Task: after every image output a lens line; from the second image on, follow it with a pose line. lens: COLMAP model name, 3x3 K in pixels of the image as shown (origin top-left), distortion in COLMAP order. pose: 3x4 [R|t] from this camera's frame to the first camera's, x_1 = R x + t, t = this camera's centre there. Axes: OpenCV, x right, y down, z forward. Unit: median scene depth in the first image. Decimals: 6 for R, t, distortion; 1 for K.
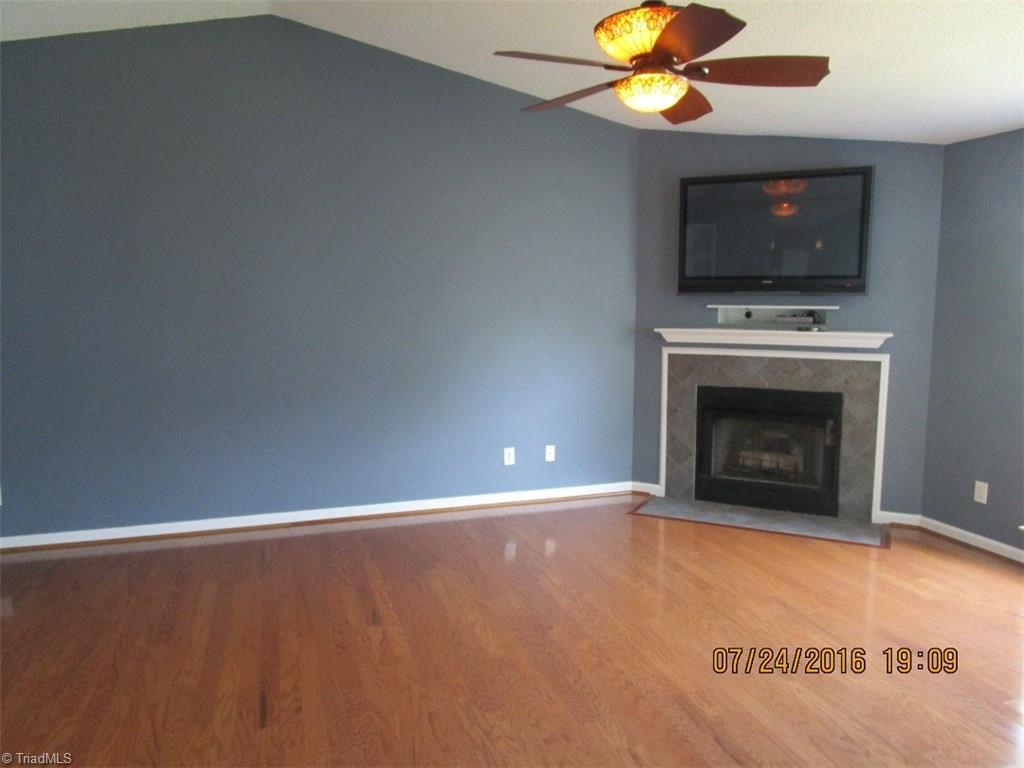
lens RADIAL K [[720.9, 0, 507.6], [0, 720.9, 384.0], [0, 0, 1]] dist [-0.029423, 0.003007]
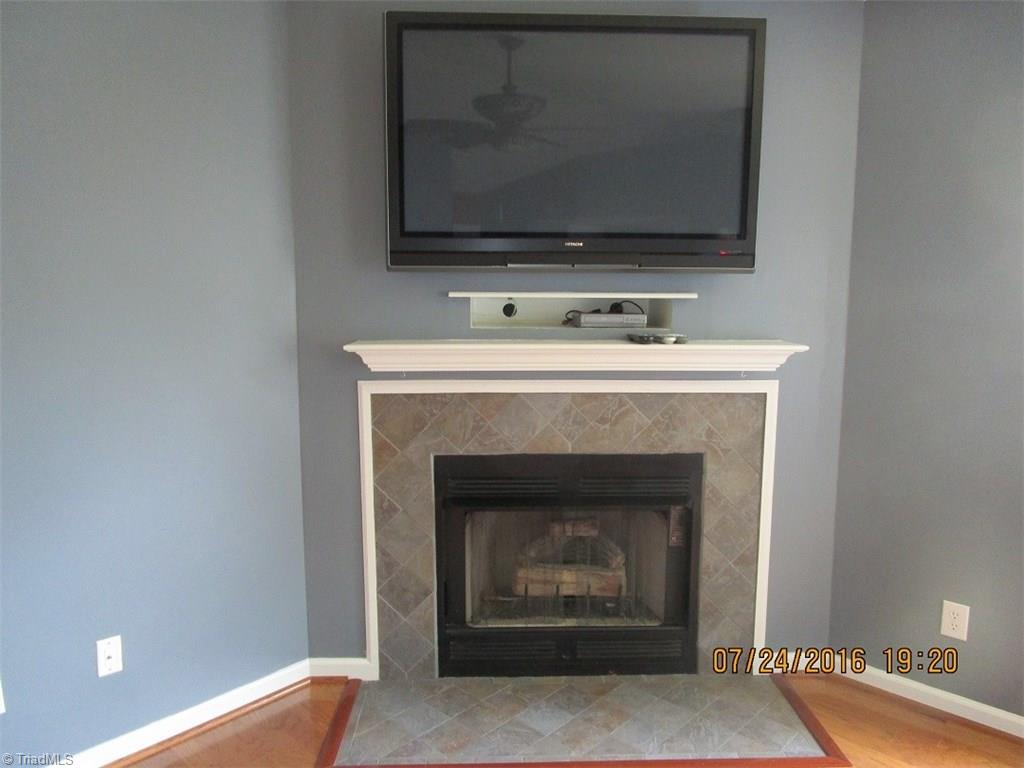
lens RADIAL K [[720.9, 0, 507.6], [0, 720.9, 384.0], [0, 0, 1]] dist [-0.029423, 0.003007]
pose [[0.872097, -0.062419, 0.485335, 0.073535], [0.054617, 0.998050, 0.030219, -0.061044], [-0.486275, 0.000154, 0.873806, 0.563447]]
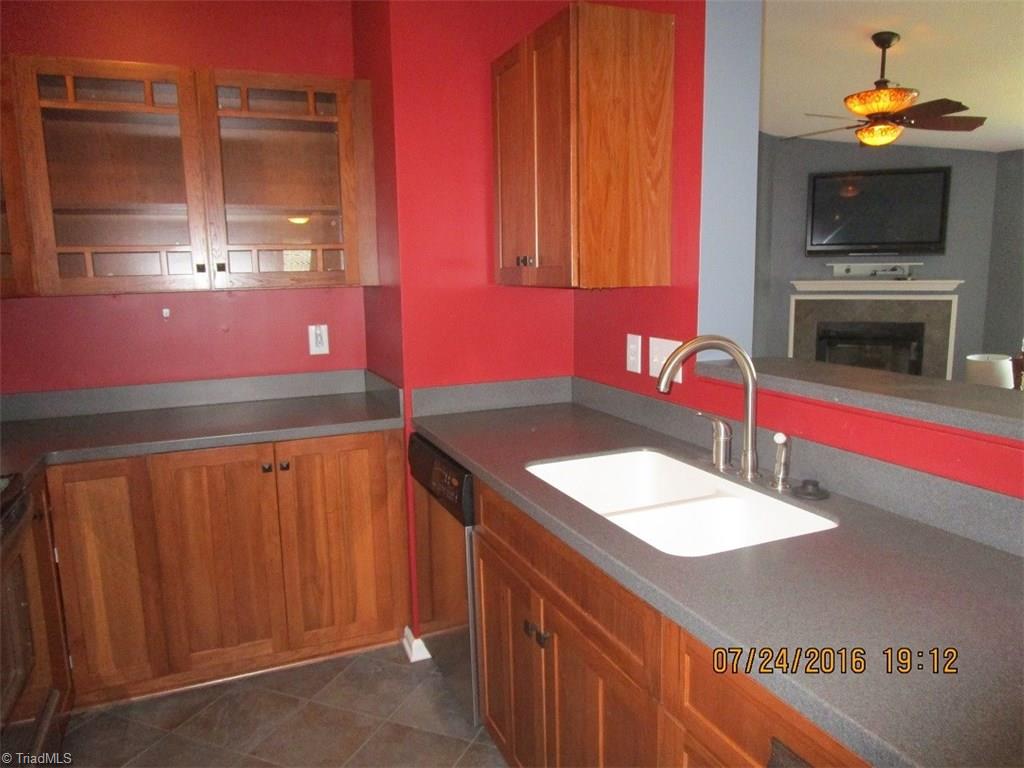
lens RADIAL K [[720.9, 0, 507.6], [0, 720.9, 384.0], [0, 0, 1]] dist [-0.029423, 0.003007]
pose [[0.996434, -0.028591, 0.079381, -0.466033], [0.025384, 0.998832, 0.041122, 0.052350], [-0.080464, -0.038960, 0.995996, -0.357767]]
